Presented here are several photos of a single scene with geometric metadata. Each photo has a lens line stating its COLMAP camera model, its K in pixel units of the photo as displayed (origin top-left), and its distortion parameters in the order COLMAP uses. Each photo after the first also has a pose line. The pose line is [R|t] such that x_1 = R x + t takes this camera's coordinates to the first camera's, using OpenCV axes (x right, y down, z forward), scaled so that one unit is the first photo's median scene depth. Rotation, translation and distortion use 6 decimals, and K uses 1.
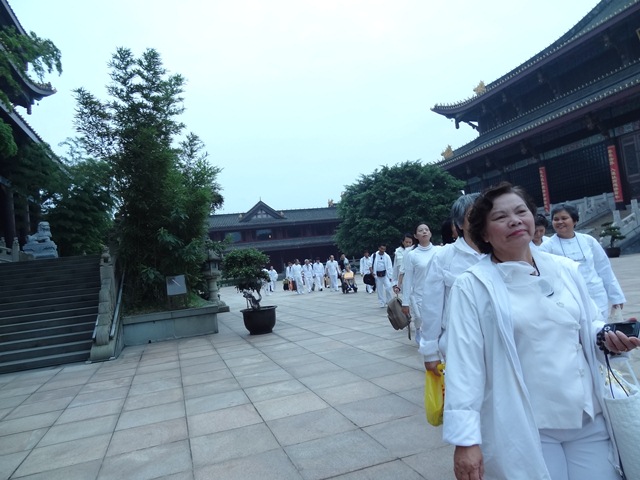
lens RADIAL K [[437.8, 0, 320.0], [0, 437.8, 240.0], [0, 0, 1]] dist [-0.005863, 0.003032]
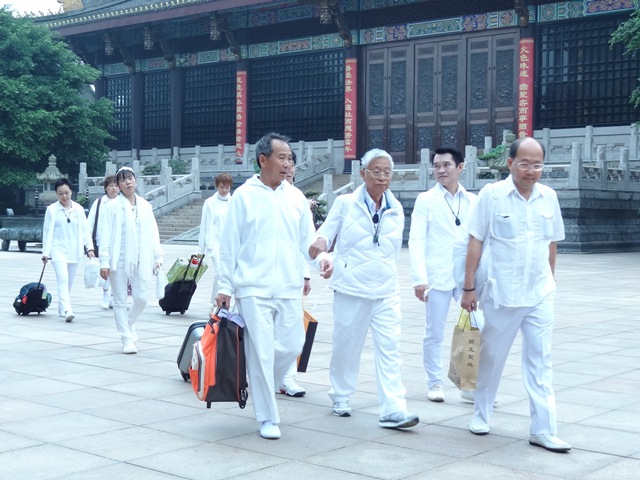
lens RADIAL K [[1011.6, 0, 320.0], [0, 1011.6, 240.0], [0, 0, 1]] dist [-0.007133, 0.055559]
pose [[0.845531, 0.101766, 0.524138, -0.032579], [-0.132625, 0.990932, 0.021550, -0.003130], [-0.517192, -0.087735, 0.851361, -0.107730]]
